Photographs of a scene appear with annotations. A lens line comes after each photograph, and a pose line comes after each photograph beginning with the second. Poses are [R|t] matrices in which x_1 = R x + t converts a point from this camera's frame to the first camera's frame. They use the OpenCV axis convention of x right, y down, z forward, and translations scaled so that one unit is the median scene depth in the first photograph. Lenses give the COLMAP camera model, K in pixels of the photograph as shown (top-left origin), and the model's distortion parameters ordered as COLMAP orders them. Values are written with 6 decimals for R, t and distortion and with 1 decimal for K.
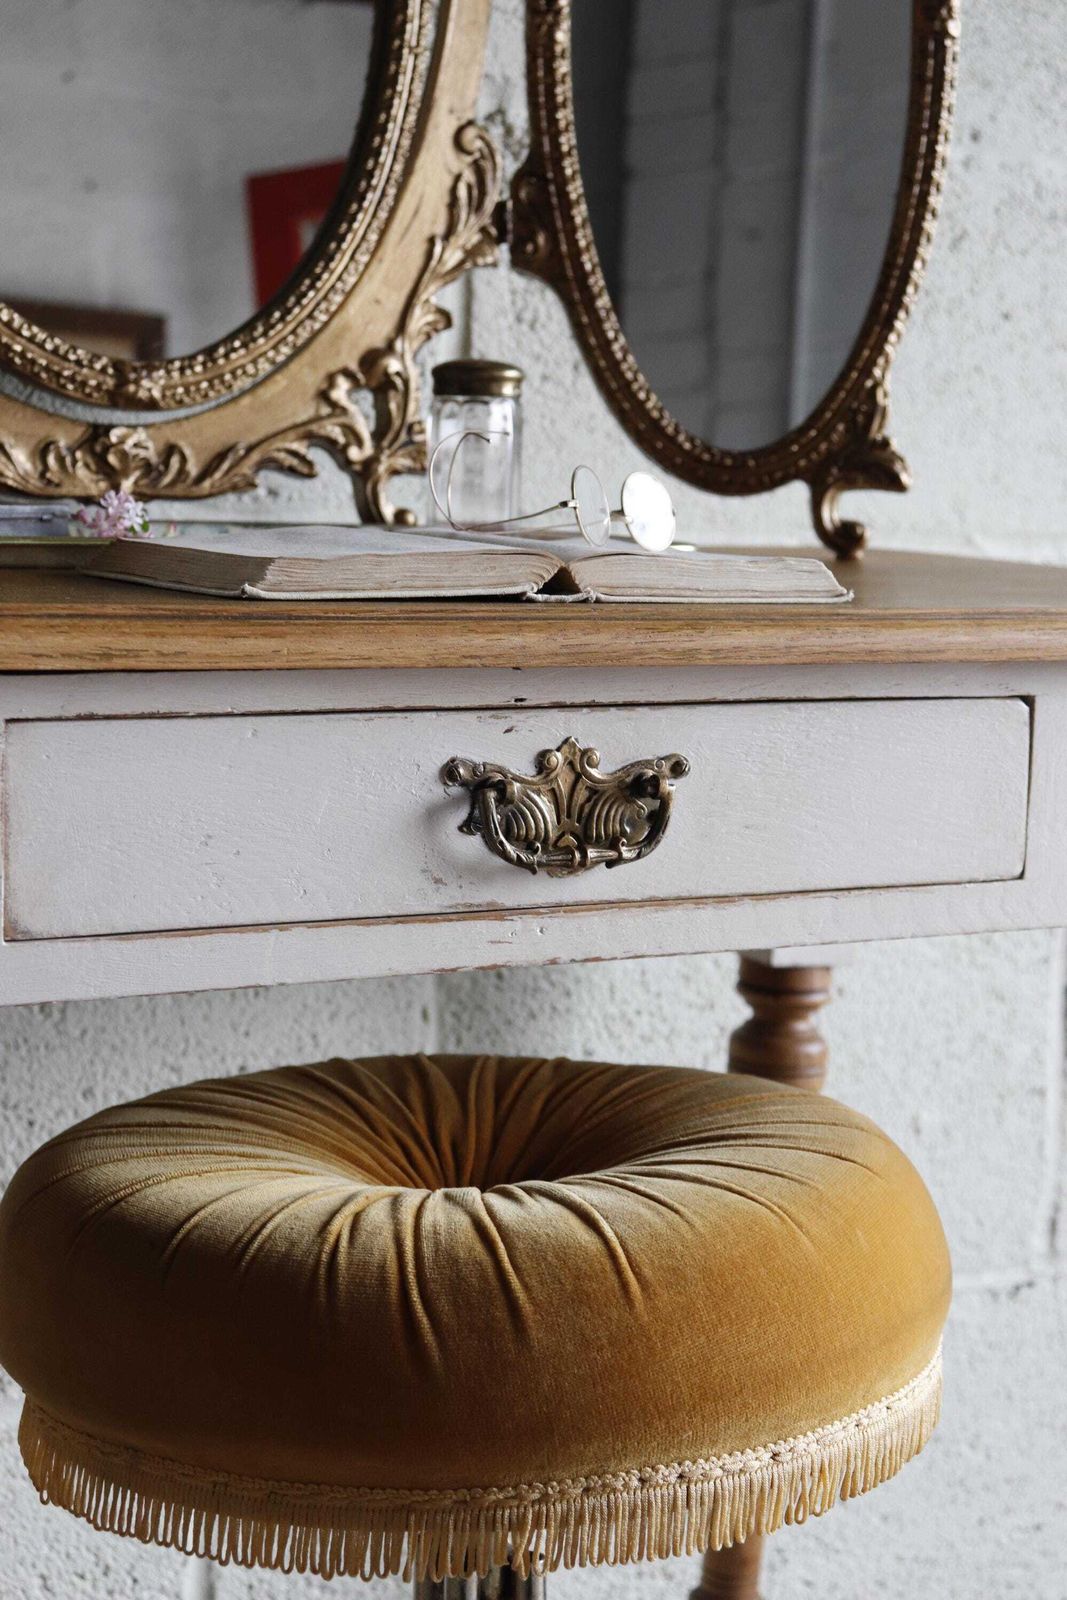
lens RADIAL K [[2672.2, 0, 538.8], [0, 2672.2, 793.6], [0, 0, 1]] dist [0.168261, 0.000000]
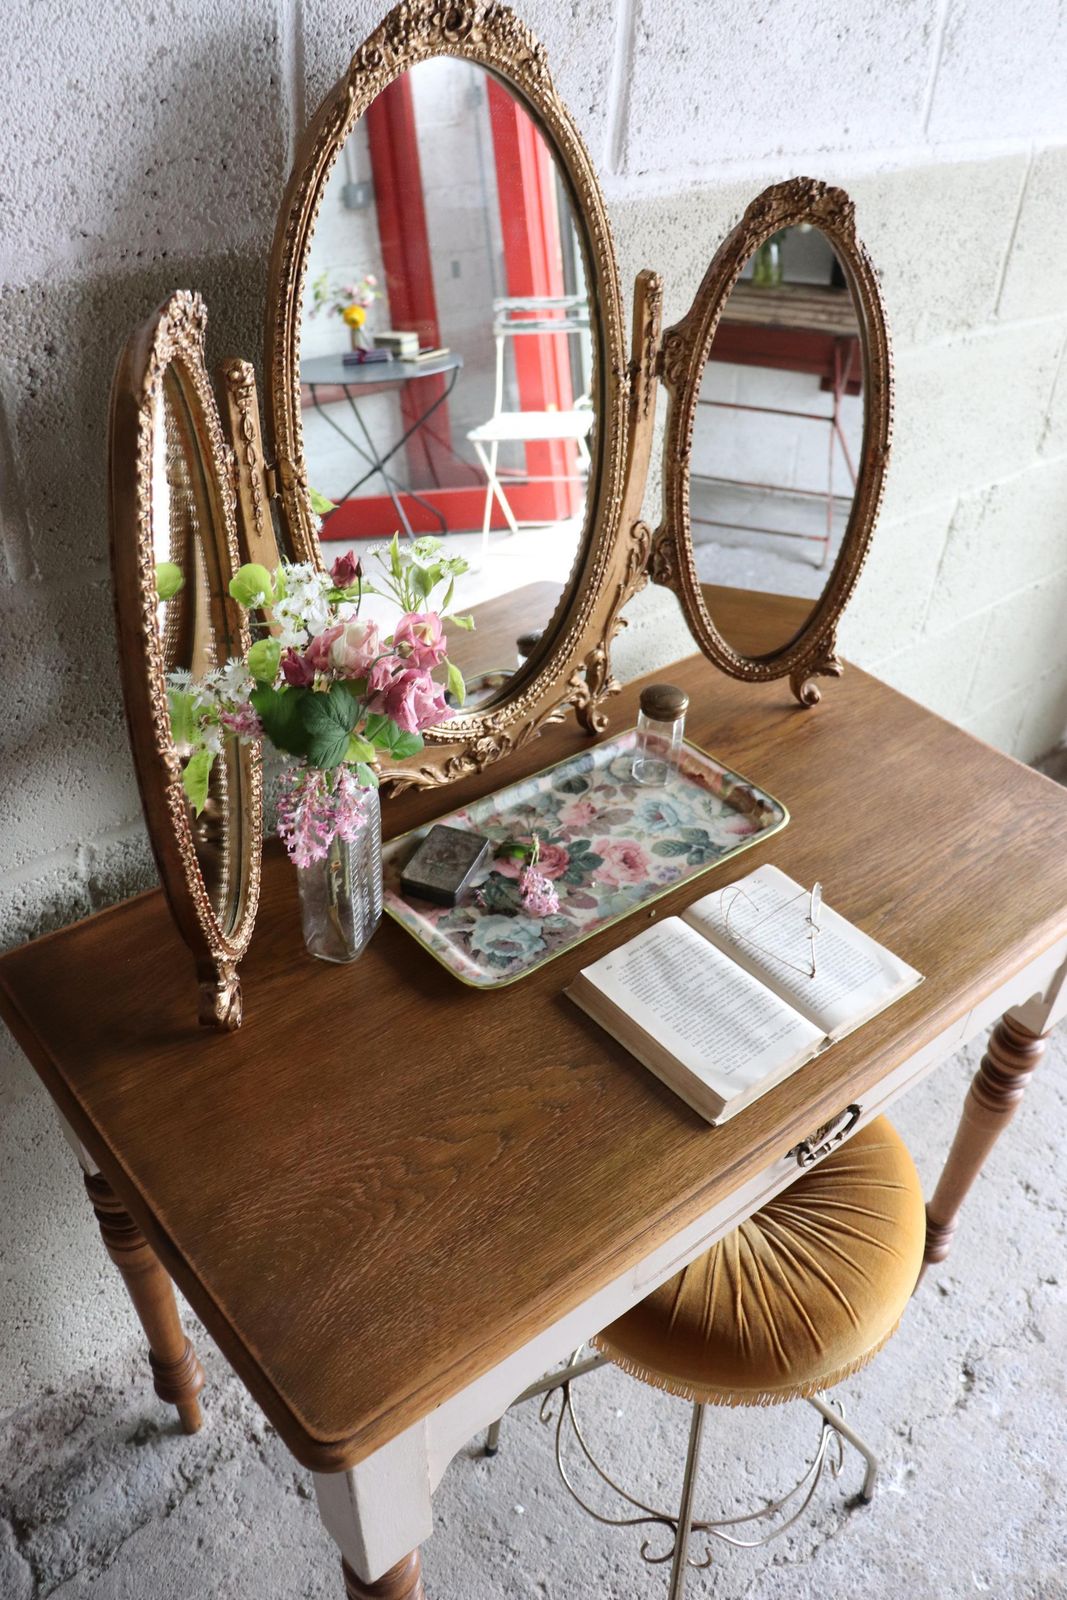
lens RADIAL K [[1303.8, 0, 547.5], [0, 1303.8, 790.6], [0, 0, 1]] dist [-0.172336, 0.140401]
pose [[0.980857, -0.102413, 0.165622, -0.262083], [0.003845, 0.860548, 0.509356, -0.565774], [-0.194690, -0.498968, 0.844468, 0.196340]]
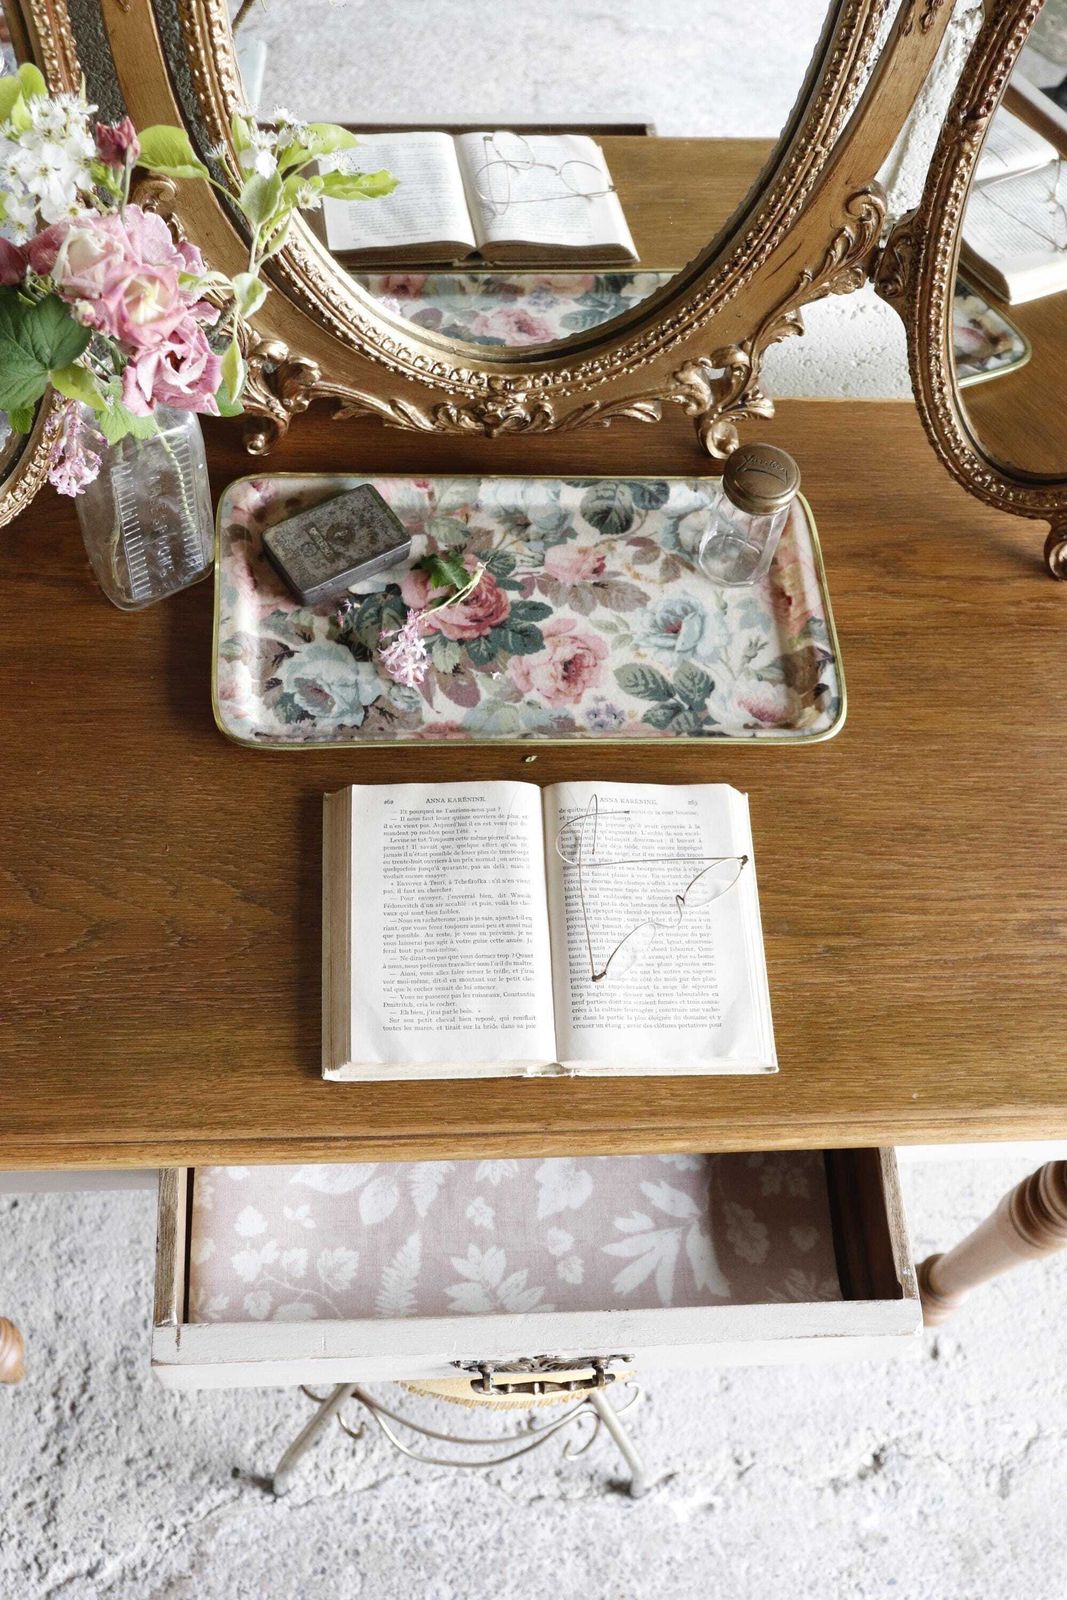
lens RADIAL K [[1744.3, 0, 548.8], [0, 1744.3, 797.0], [0, 0, 1]] dist [-0.016076, 0.000000]
pose [[0.902972, 0.404263, -0.145648, 0.063383], [-0.126630, 0.574250, 0.808827, -0.692693], [0.410617, -0.711905, 0.569723, 0.398485]]
